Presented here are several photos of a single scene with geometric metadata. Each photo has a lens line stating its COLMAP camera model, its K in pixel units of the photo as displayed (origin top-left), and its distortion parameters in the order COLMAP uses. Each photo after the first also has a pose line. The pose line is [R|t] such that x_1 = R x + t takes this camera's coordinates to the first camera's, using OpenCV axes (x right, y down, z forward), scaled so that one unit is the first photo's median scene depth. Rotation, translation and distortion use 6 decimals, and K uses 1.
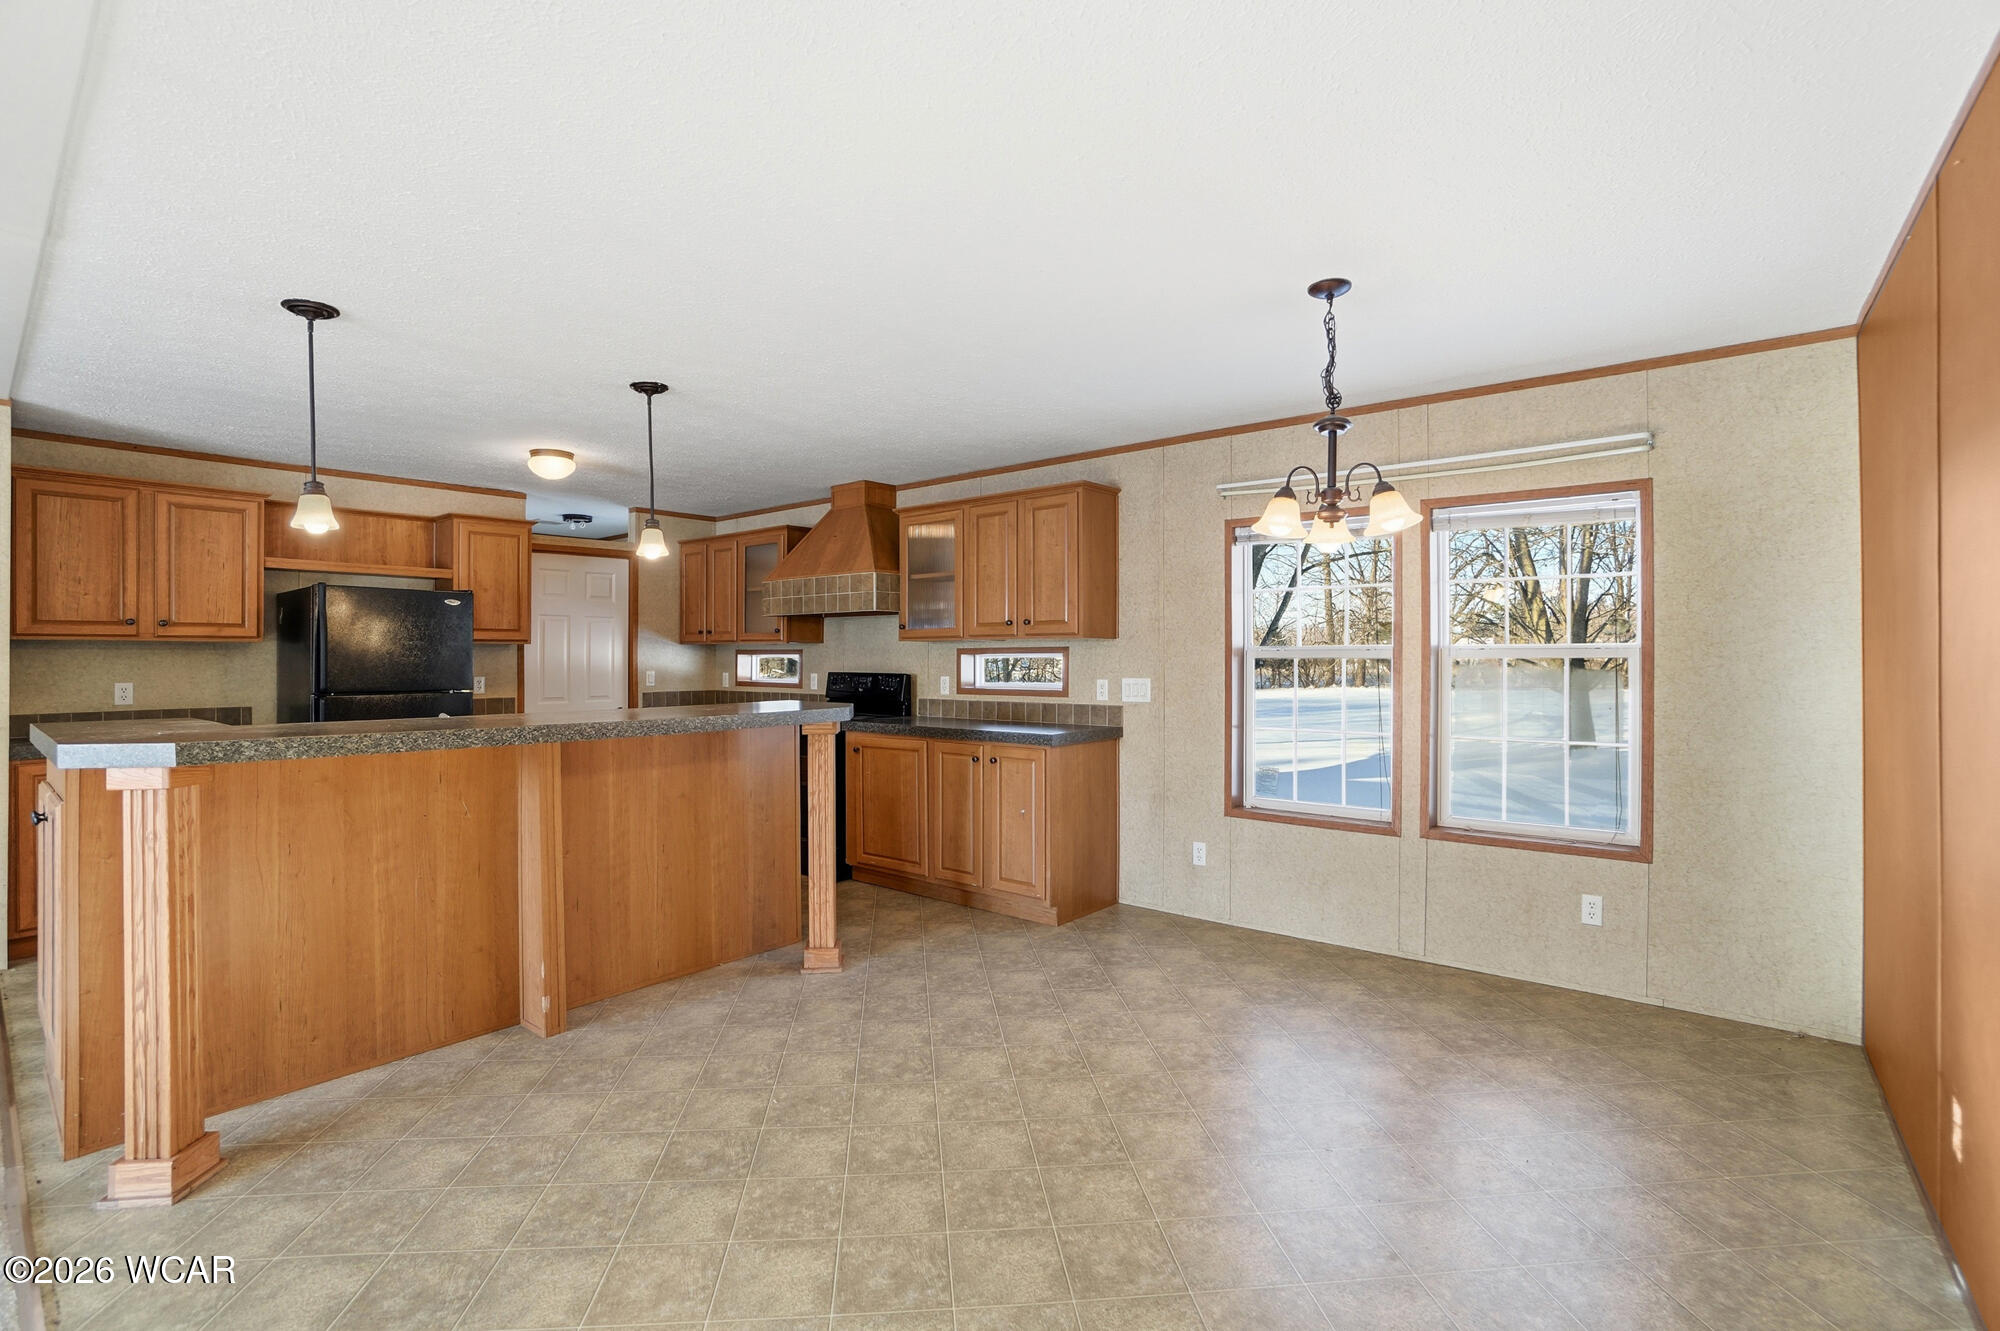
lens RADIAL K [[899.3, 0, 999.3], [0, 899.3, 651.5], [0, 0, 1]] dist [-0.061801, 0.023910]
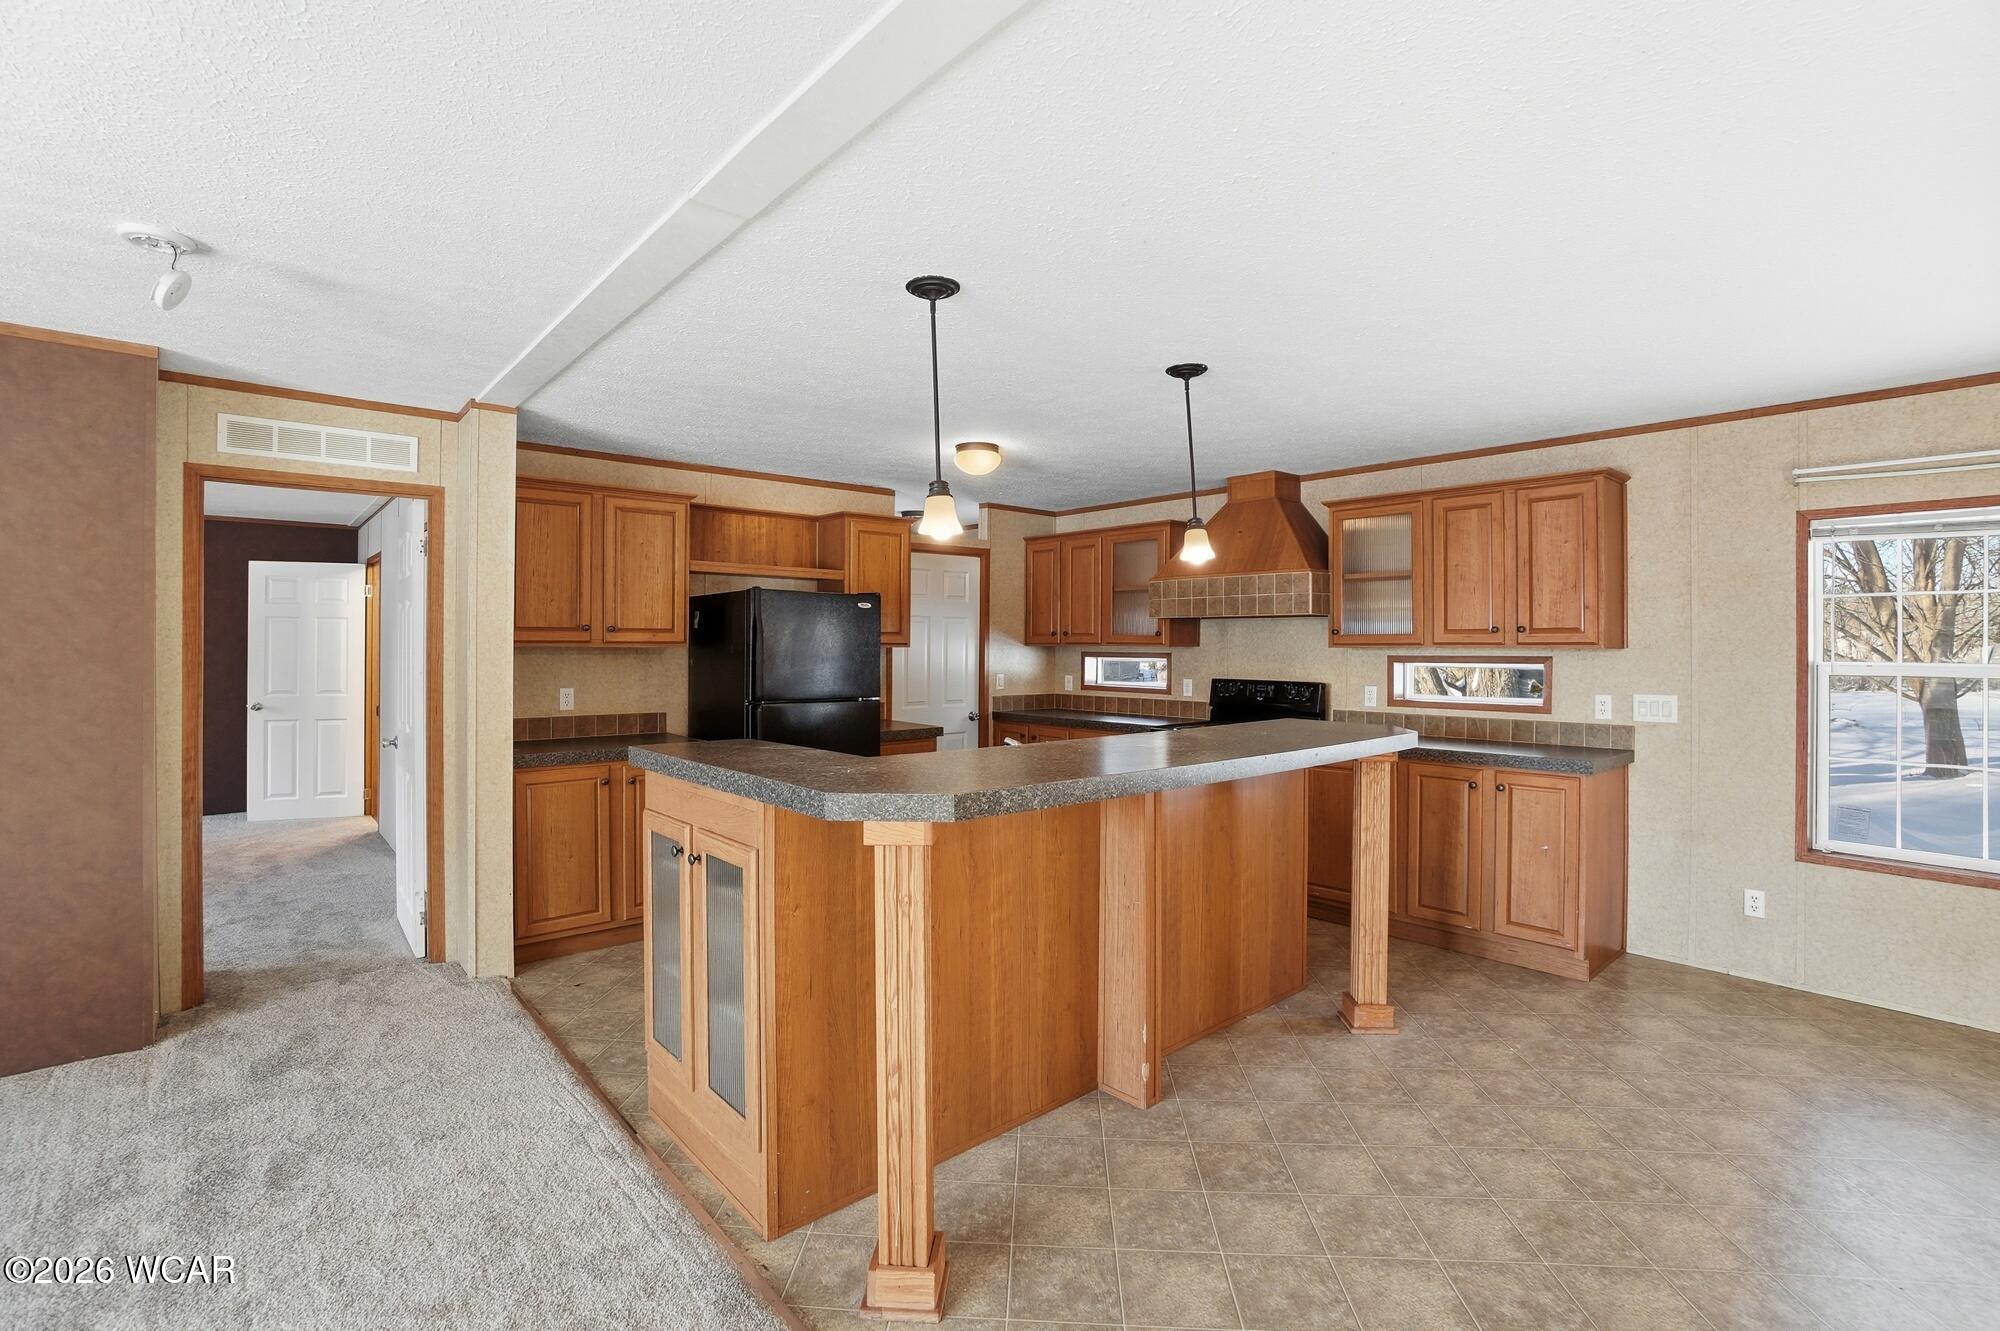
lens RADIAL K [[905.8, 0, 1001.7], [0, 905.8, 641.0], [0, 0, 1]] dist [-0.063068, 0.024360]
pose [[0.987197, 0.004232, -0.159451, -0.342954], [-0.004262, 0.999991, 0.000153, -0.019835], [0.159451, 0.000528, 0.987206, 0.062453]]
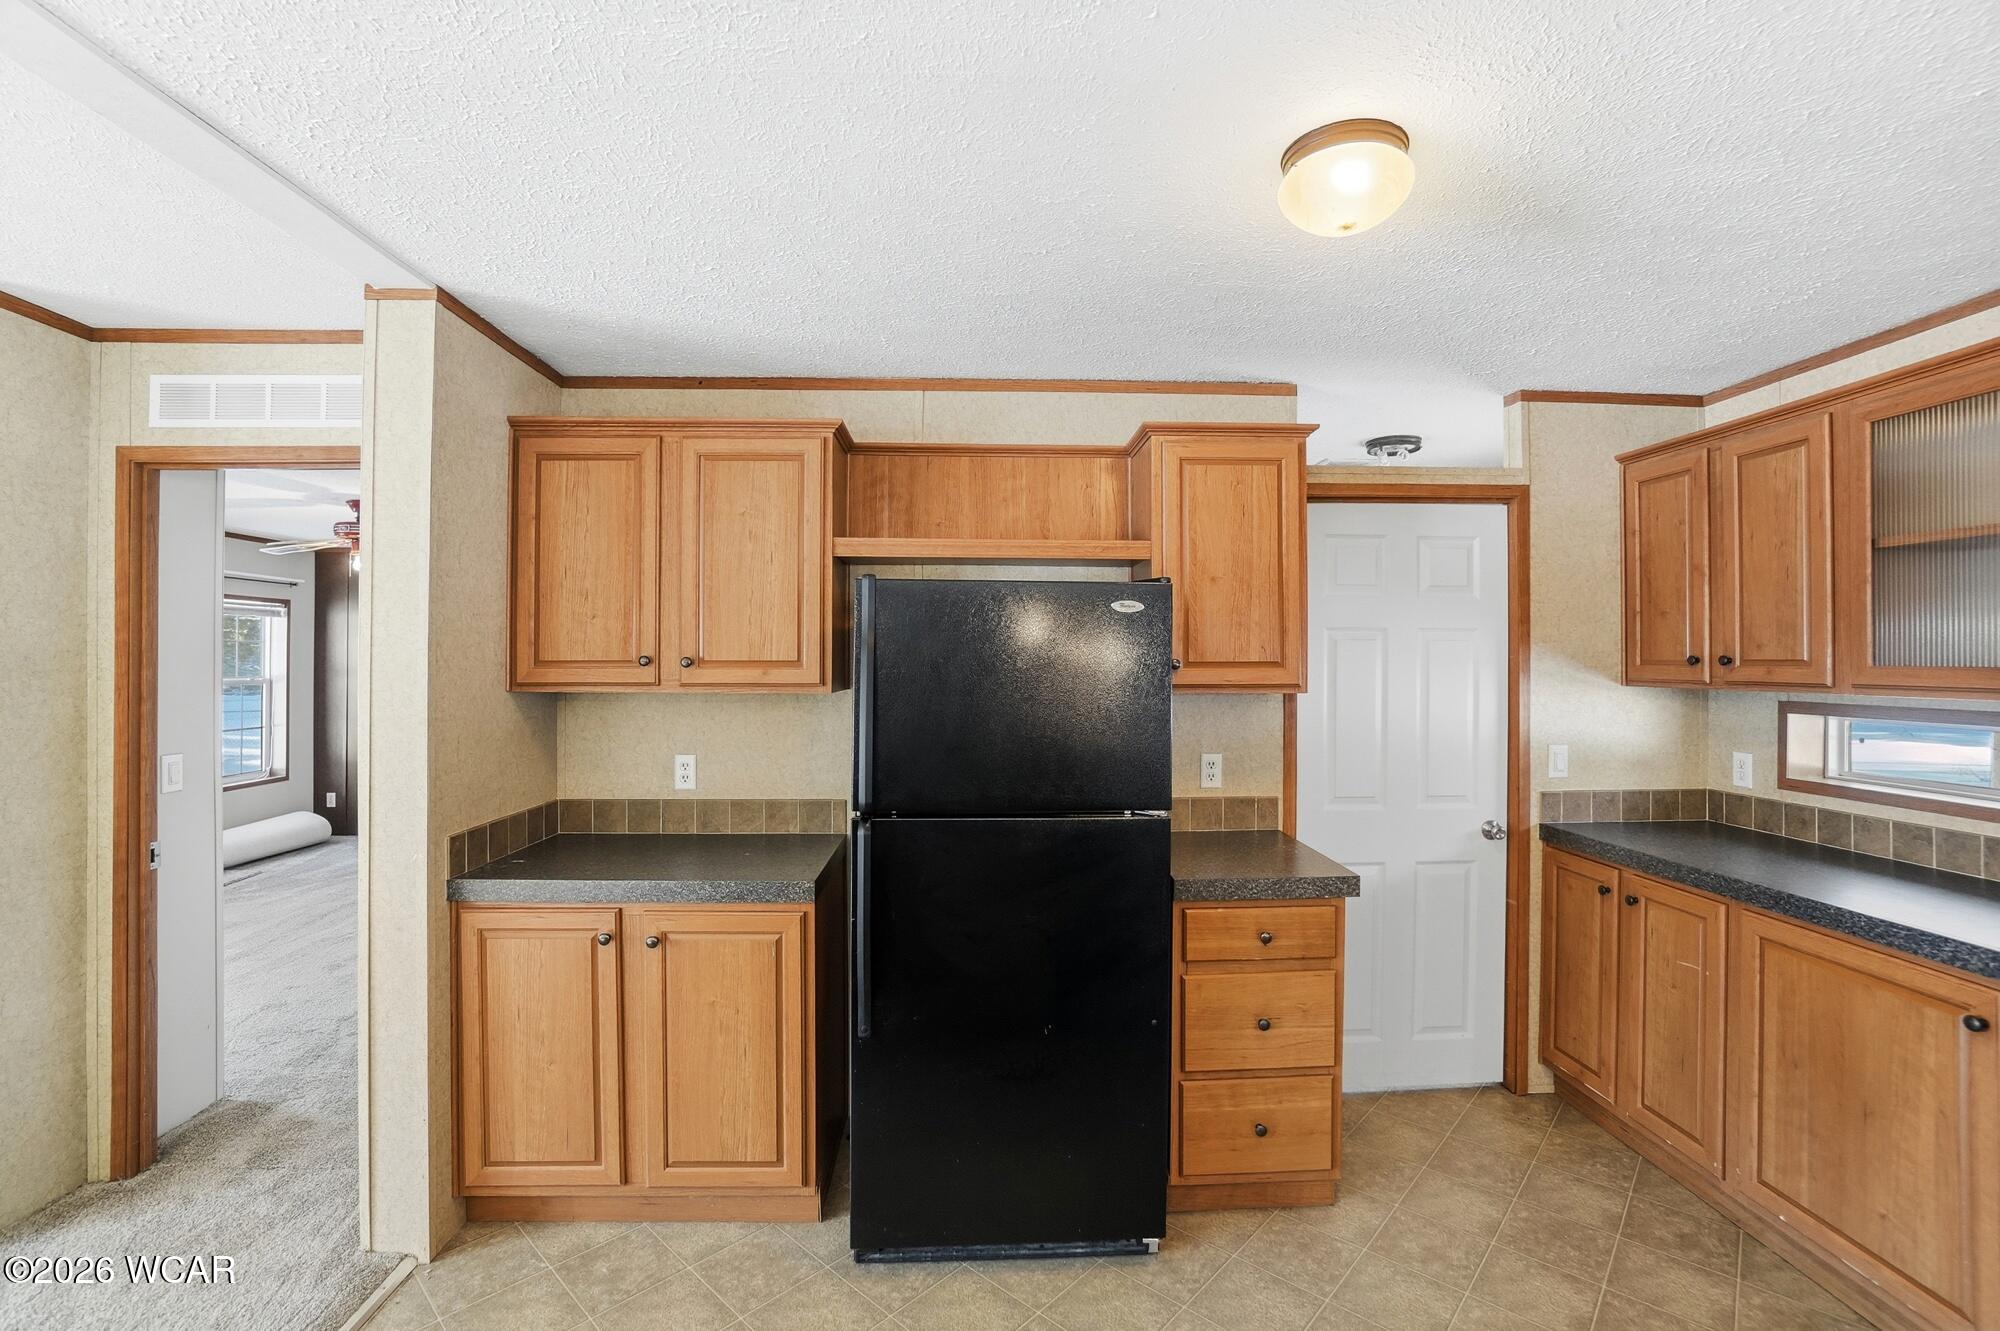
lens RADIAL K [[899.3, 0, 999.3], [0, 899.3, 651.5], [0, 0, 1]] dist [-0.061801, 0.023910]
pose [[0.670286, -0.007187, -0.742068, -0.363175], [0.000359, 0.999956, -0.009360, -0.032036], [0.742103, 0.006007, 0.670259, 0.710231]]
